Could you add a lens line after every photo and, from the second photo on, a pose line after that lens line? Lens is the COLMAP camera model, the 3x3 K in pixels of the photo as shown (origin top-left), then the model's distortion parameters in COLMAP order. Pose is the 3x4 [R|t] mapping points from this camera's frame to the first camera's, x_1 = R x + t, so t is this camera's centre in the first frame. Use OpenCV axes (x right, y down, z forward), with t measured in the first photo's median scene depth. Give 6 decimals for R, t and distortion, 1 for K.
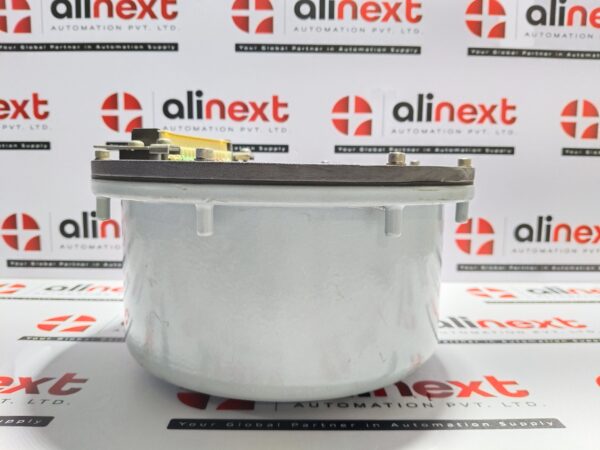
lens RADIAL K [[476.3, 0, 289.4], [0, 476.3, 213.2], [0, 0, 1]] dist [-0.003614, -0.048883]
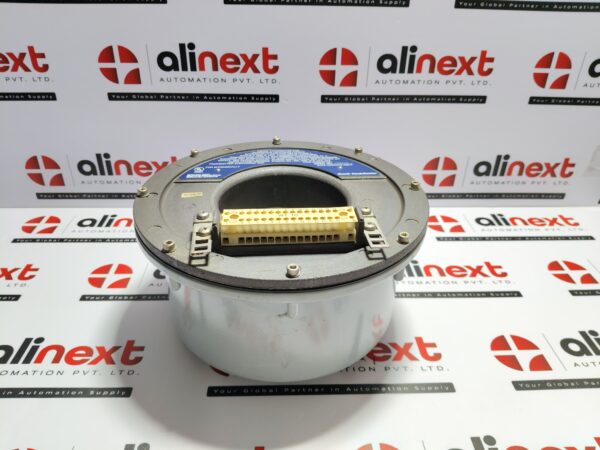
lens RADIAL K [[476.3, 0, 286.8], [0, 476.3, 220.4], [0, 0, 1]] dist [-0.003614, -0.048883]
pose [[0.999818, -0.009945, 0.016271, -0.003192], [0.002098, 0.905418, 0.424517, -0.345828], [-0.018954, -0.424405, 0.905274, -0.094925]]
